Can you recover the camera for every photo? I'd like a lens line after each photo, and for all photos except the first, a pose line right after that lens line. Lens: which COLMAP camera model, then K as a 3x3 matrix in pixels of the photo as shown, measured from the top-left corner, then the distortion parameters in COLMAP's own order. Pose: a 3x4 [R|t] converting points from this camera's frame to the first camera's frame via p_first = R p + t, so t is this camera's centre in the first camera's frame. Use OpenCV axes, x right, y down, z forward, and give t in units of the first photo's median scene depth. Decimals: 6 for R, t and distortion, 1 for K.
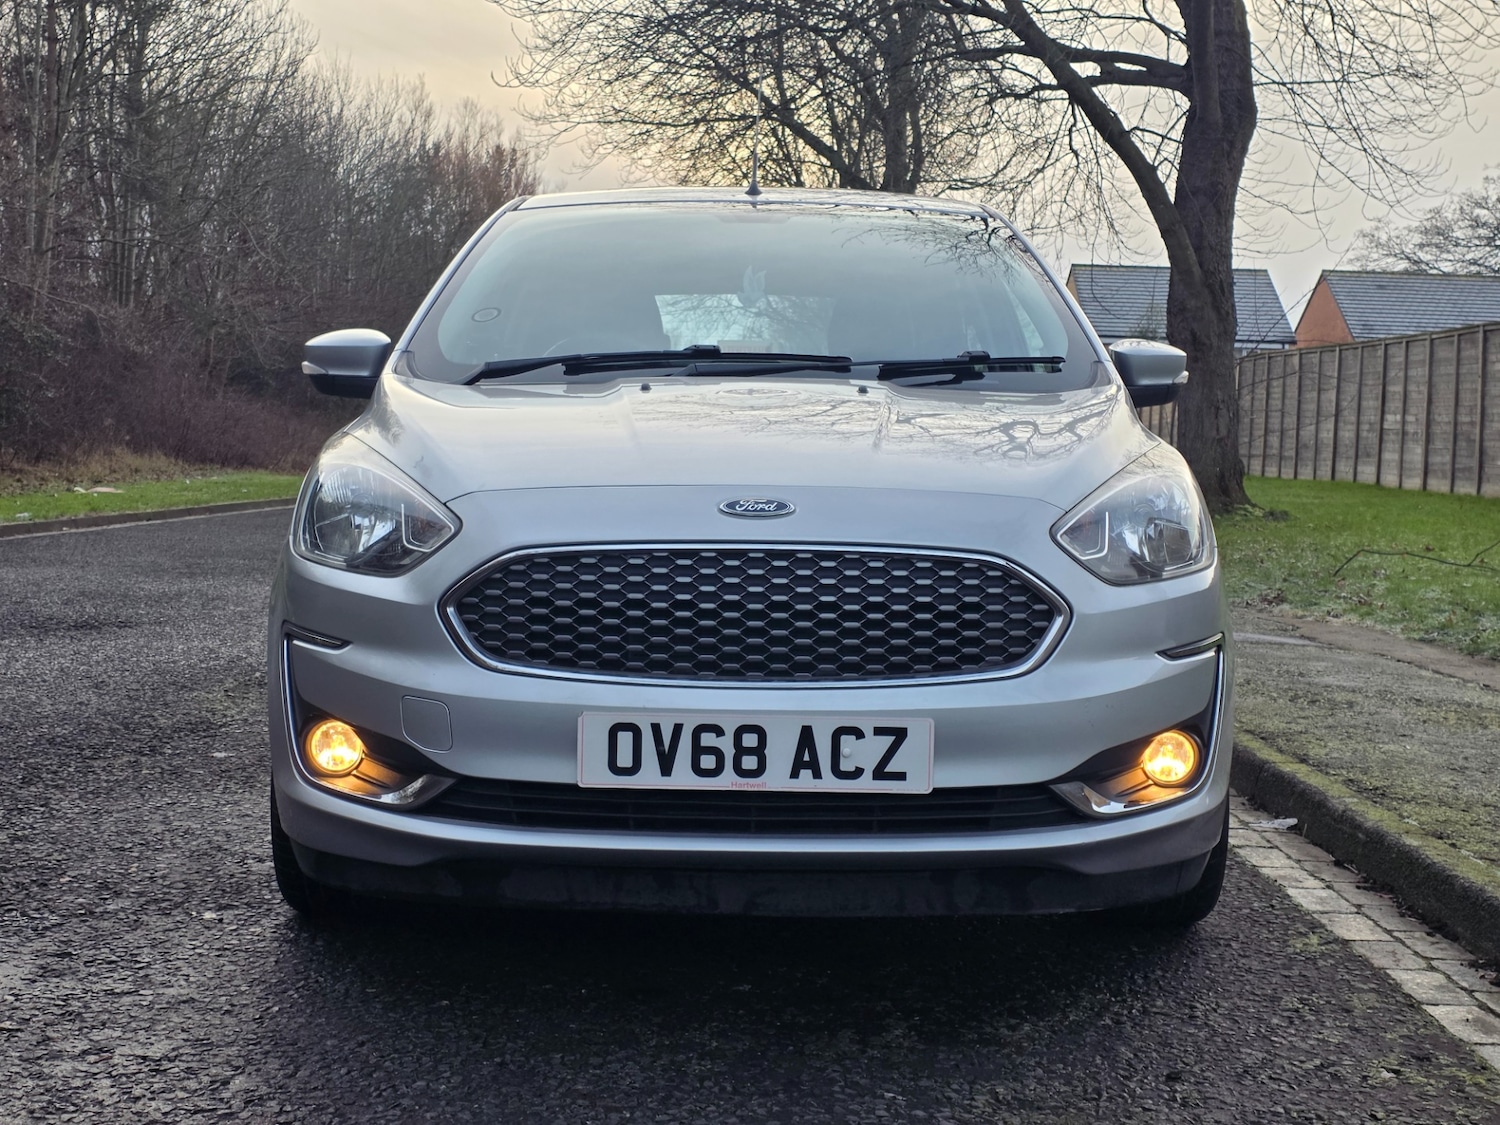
lens RADIAL K [[2044.2, 0, 760.9], [0, 2044.2, 547.5], [0, 0, 1]] dist [0.201458, -0.590923]
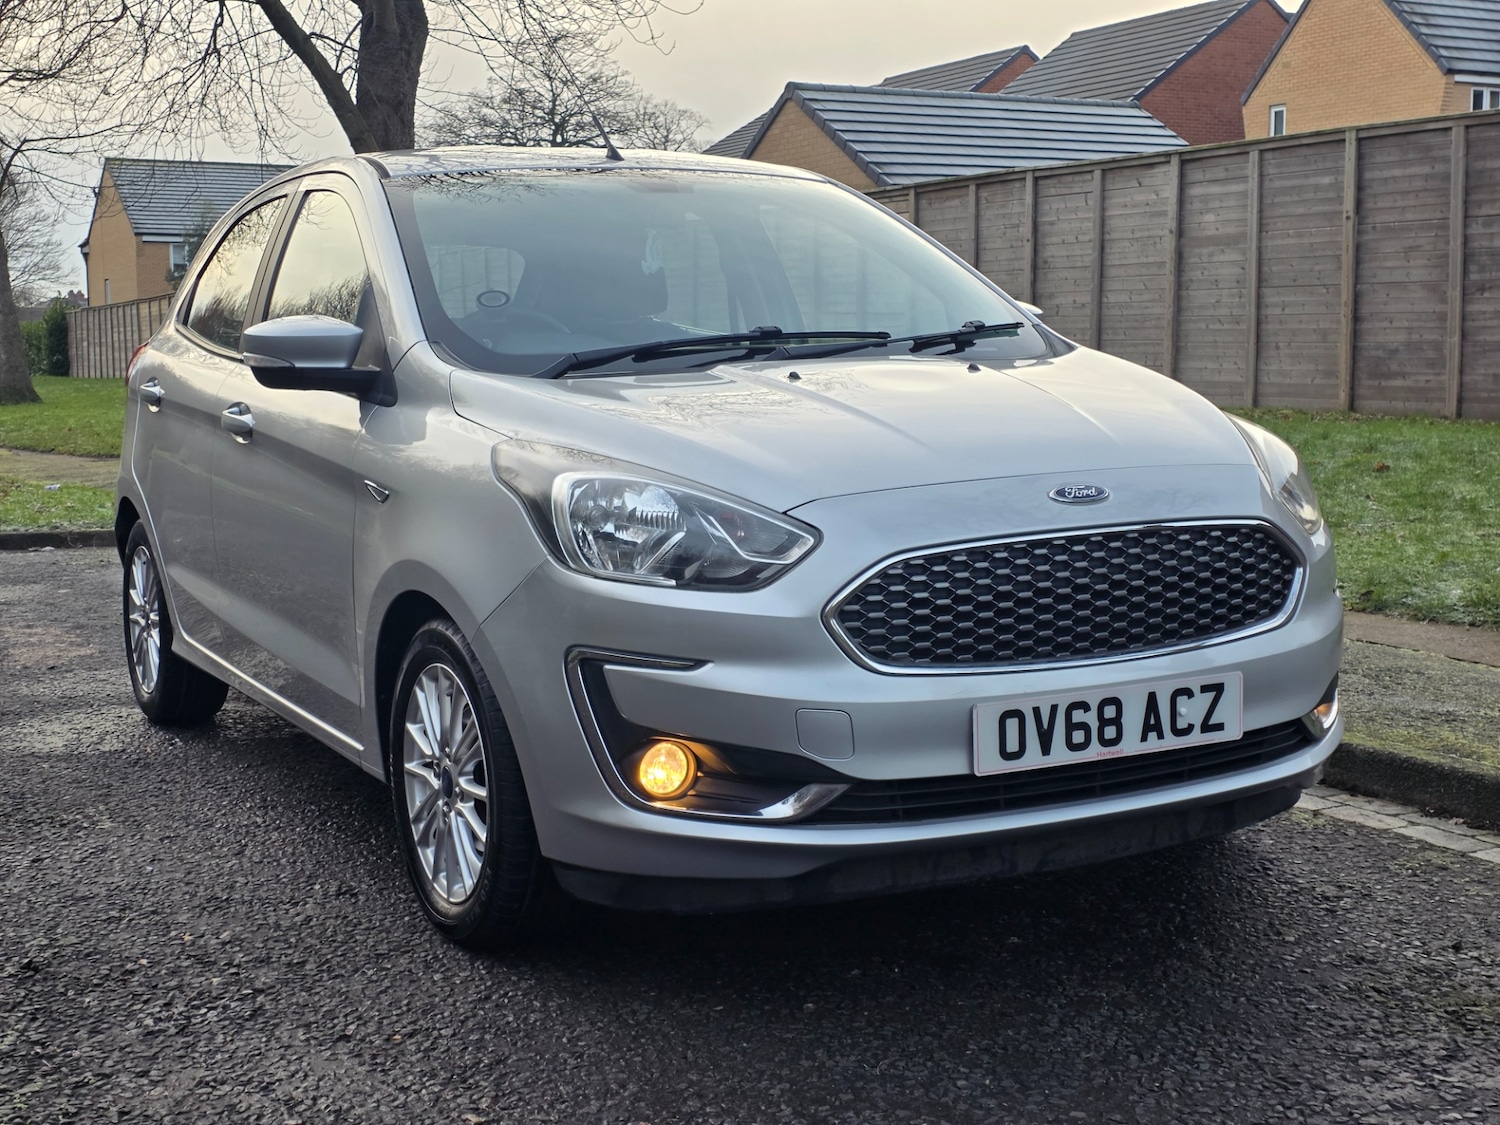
lens RADIAL K [[2045.7, 0, 757.6], [0, 2045.7, 523.5], [0, 0, 1]] dist [0.148953, -0.263813]
pose [[0.883416, -0.085470, 0.460730, -0.644804], [0.066546, 0.996143, 0.057198, -0.076476], [-0.463841, -0.019870, 0.885696, 0.132055]]
